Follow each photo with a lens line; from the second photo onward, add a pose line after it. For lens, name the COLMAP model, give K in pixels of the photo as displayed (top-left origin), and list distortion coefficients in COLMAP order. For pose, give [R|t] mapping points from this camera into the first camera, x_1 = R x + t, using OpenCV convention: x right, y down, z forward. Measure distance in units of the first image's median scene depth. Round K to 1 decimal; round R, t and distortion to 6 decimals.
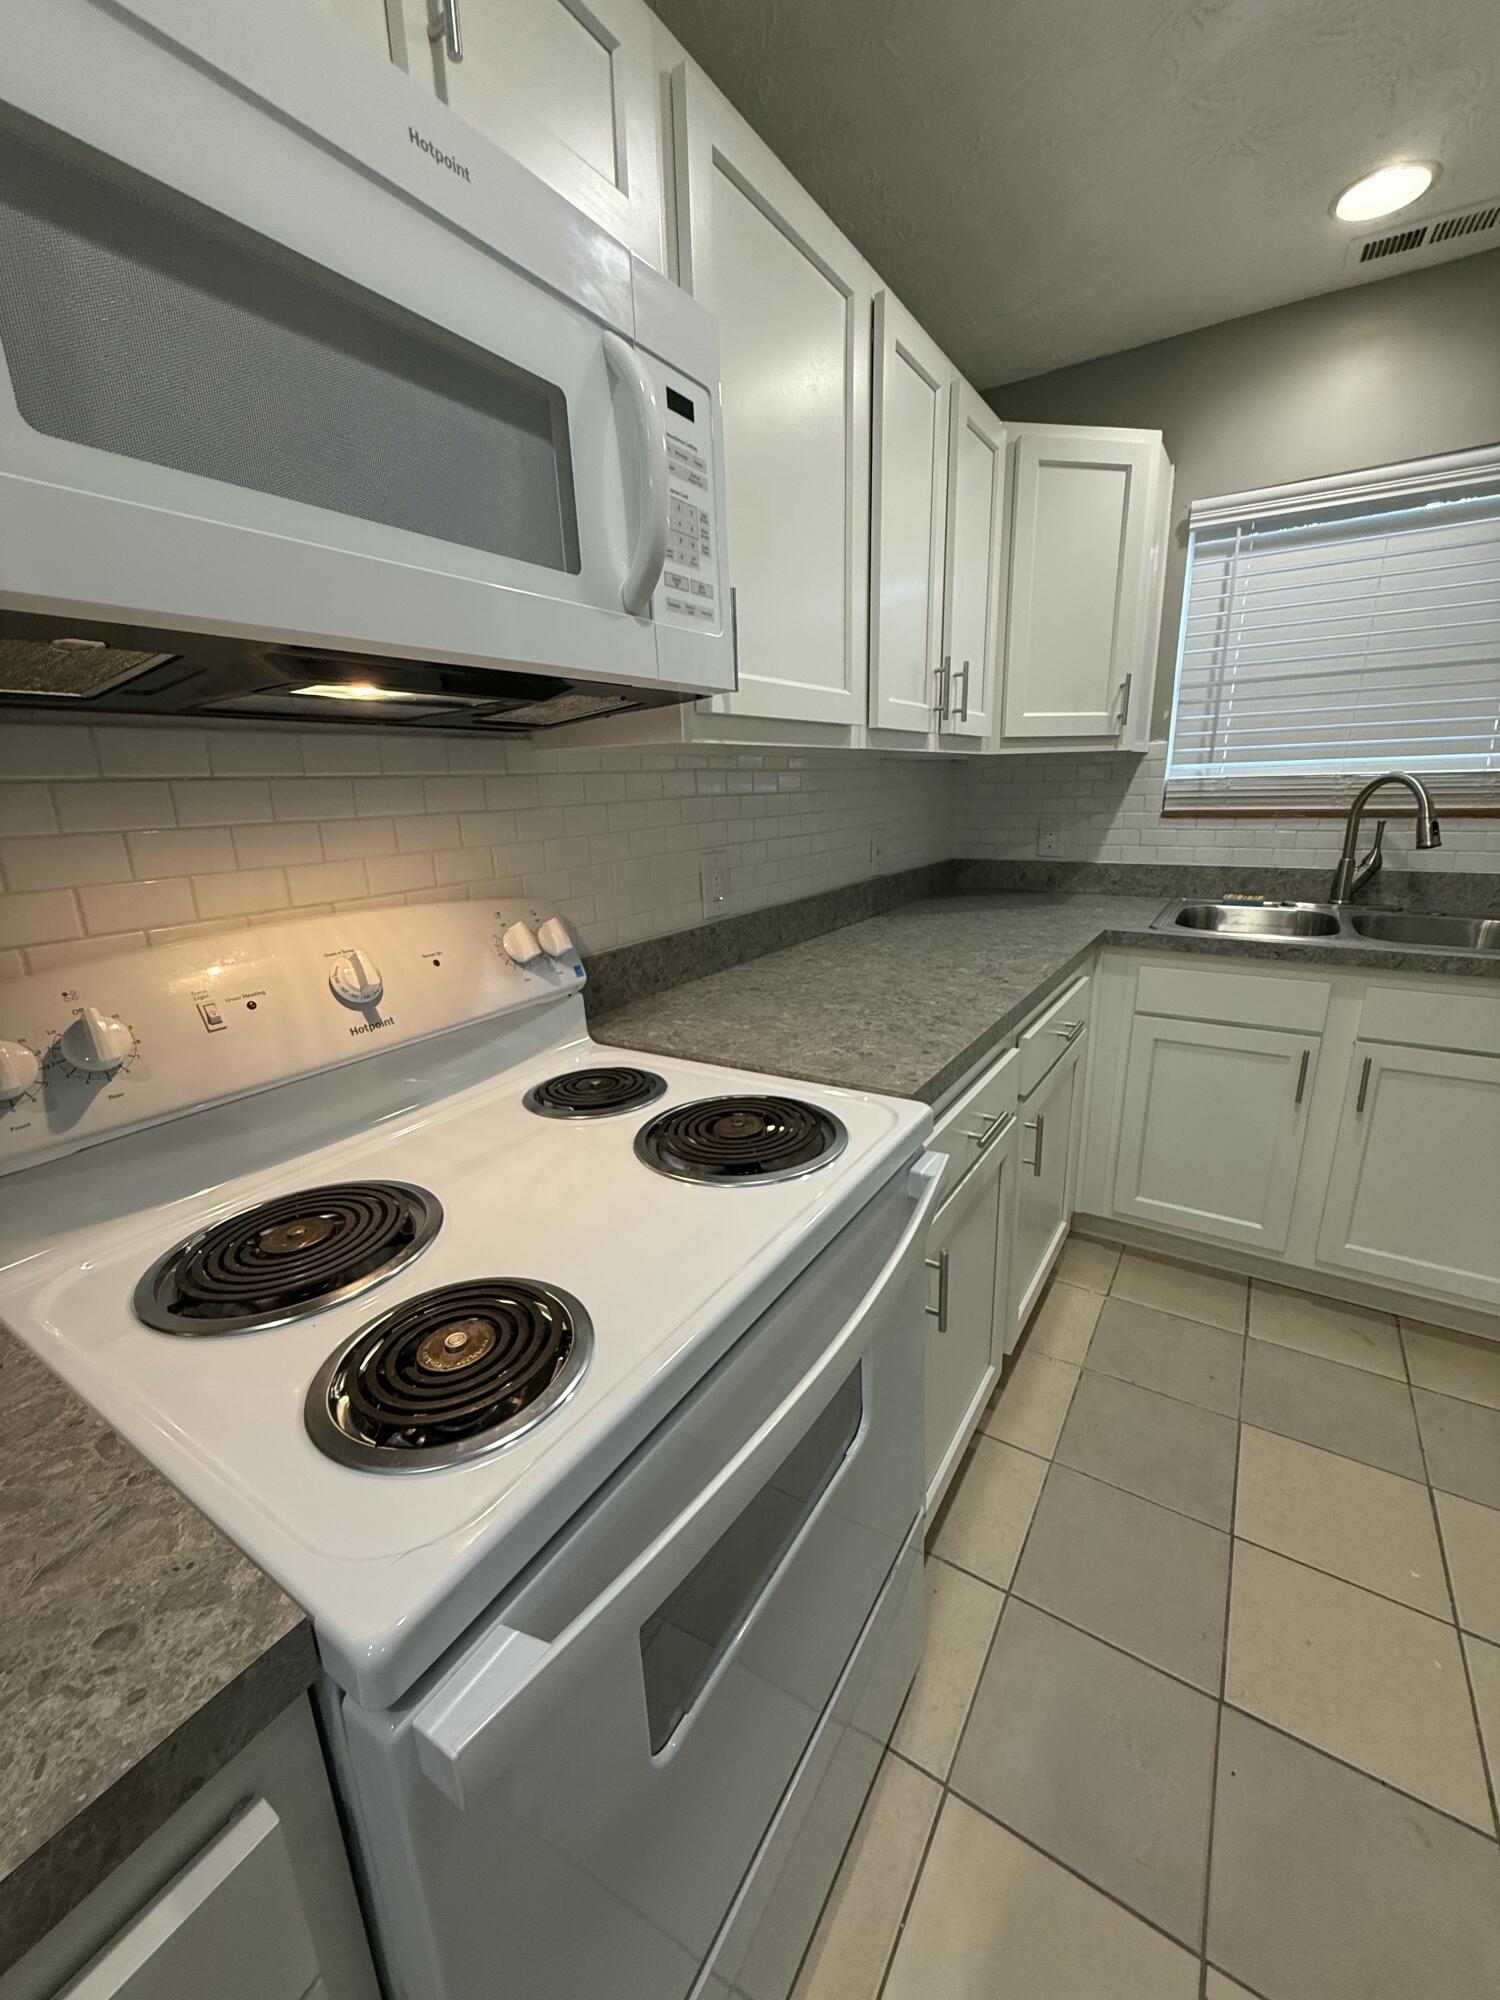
lens RADIAL K [[794.8, 0, 750.8], [0, 794.8, 994.7], [0, 0, 1]] dist [0.000315, -0.000507]
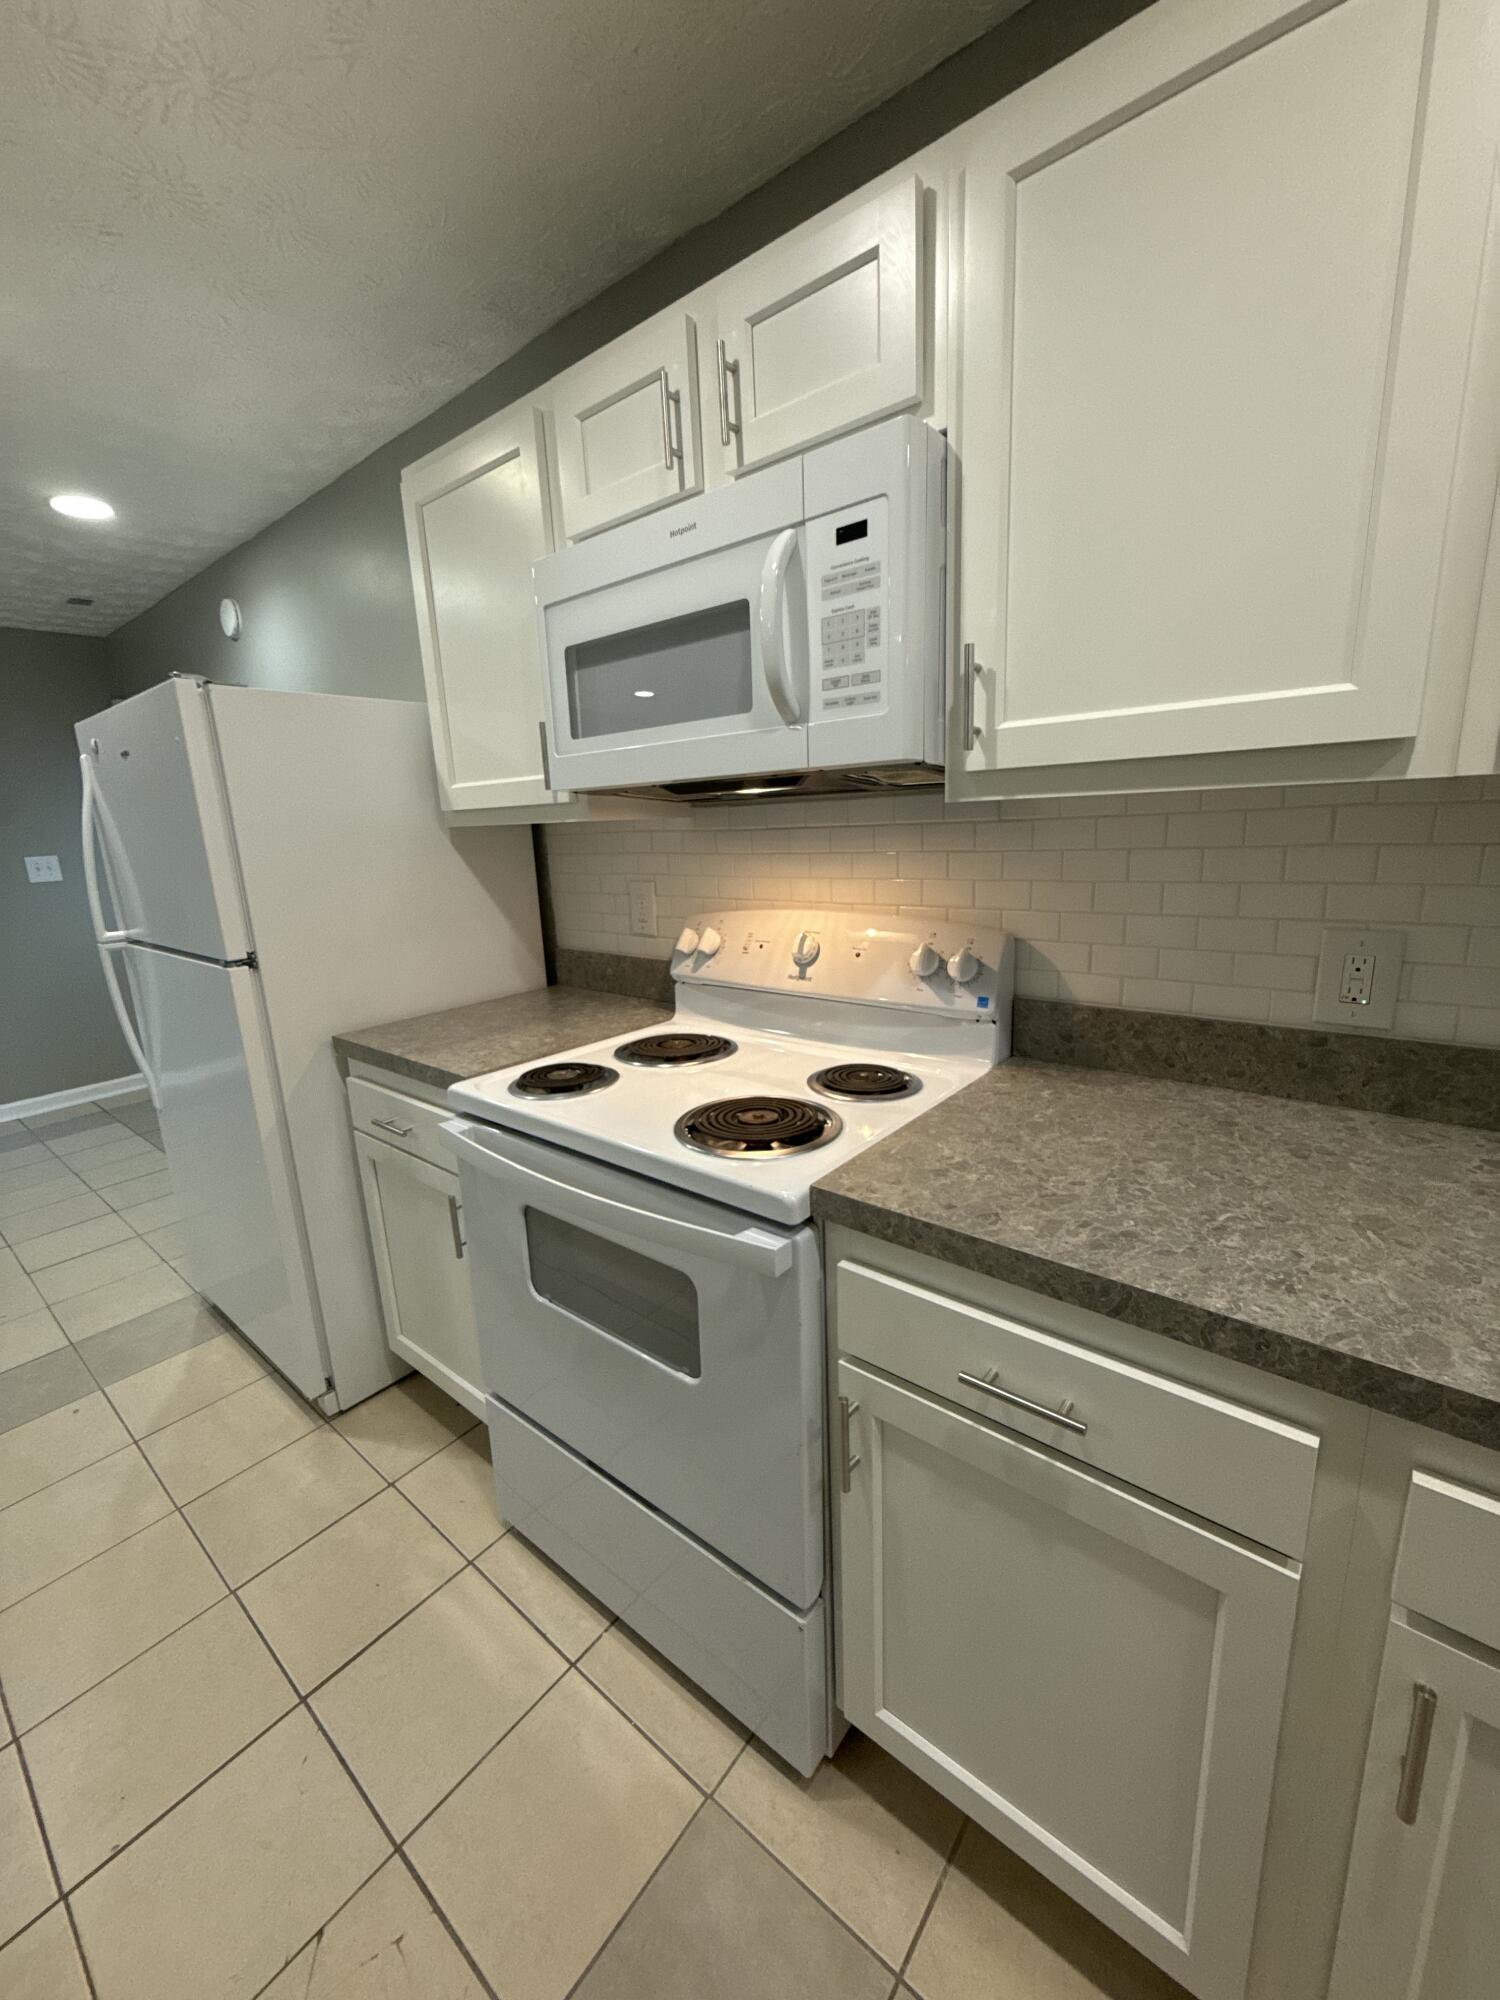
lens RADIAL K [[794.8, 0, 750.8], [0, 794.8, 994.7], [0, 0, 1]] dist [0.000315, -0.000507]
pose [[-0.107582, 0.250519, -0.962116, 0.675576], [-0.210285, 0.940104, 0.268301, -0.207714], [0.971703, 0.231183, -0.048458, 0.584024]]
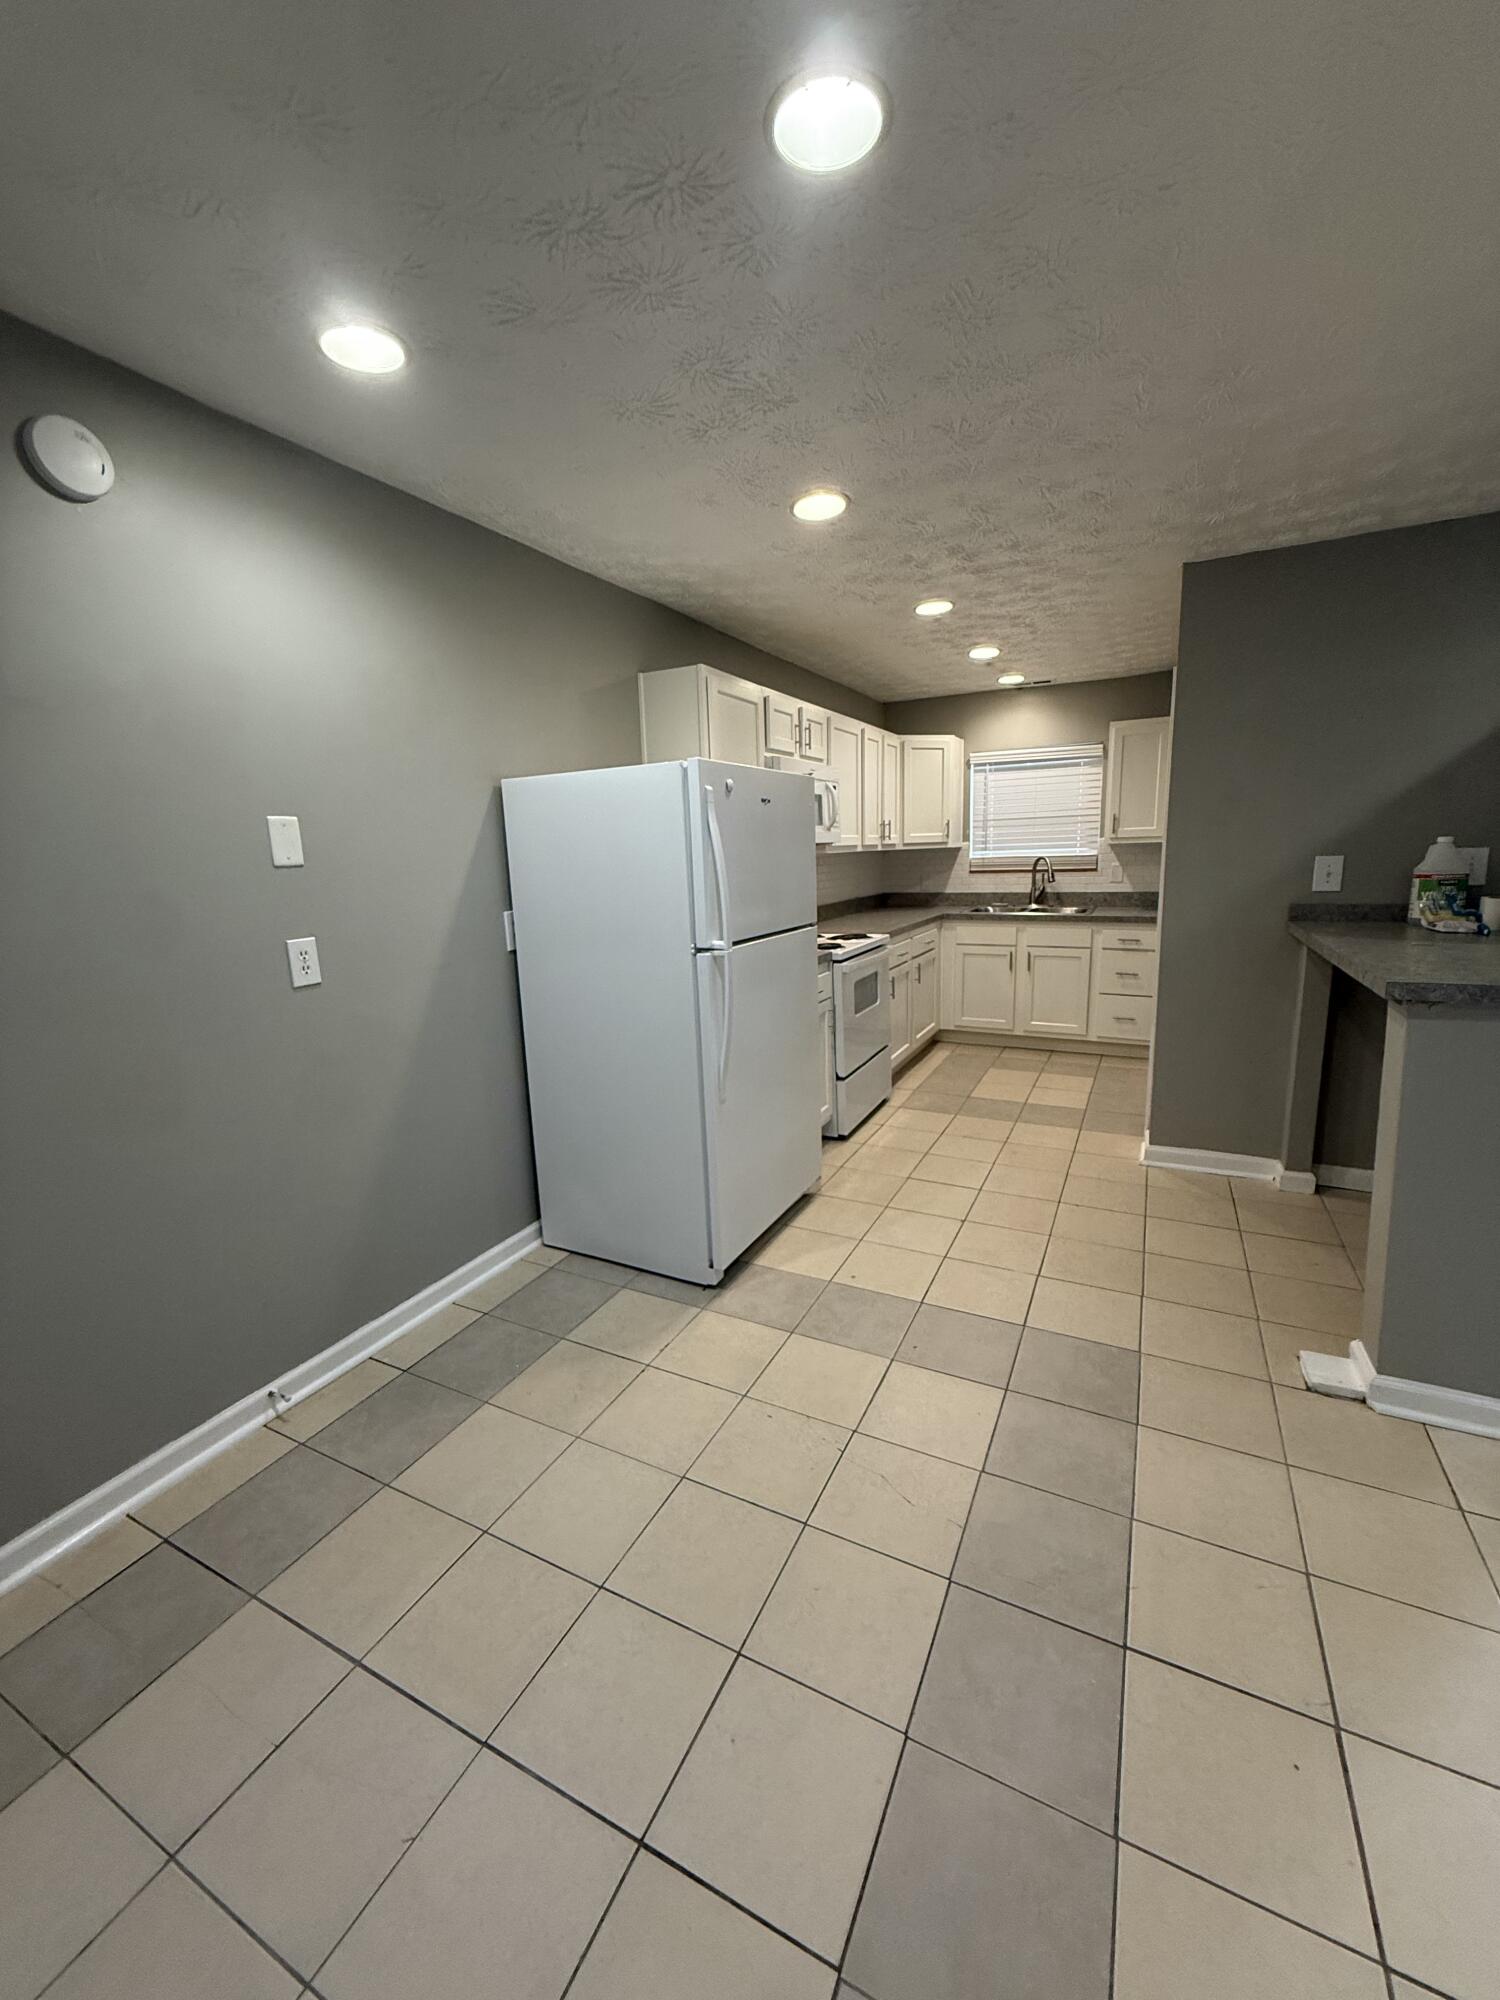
lens RADIAL K [[794.8, 0, 750.8], [0, 794.8, 994.7], [0, 0, 1]] dist [0.000315, -0.000507]
pose [[0.994588, -0.023531, 0.101202, -0.611611], [0.031518, 0.996450, -0.078059, 0.480964], [-0.099006, 0.080826, 0.991799, -2.002299]]
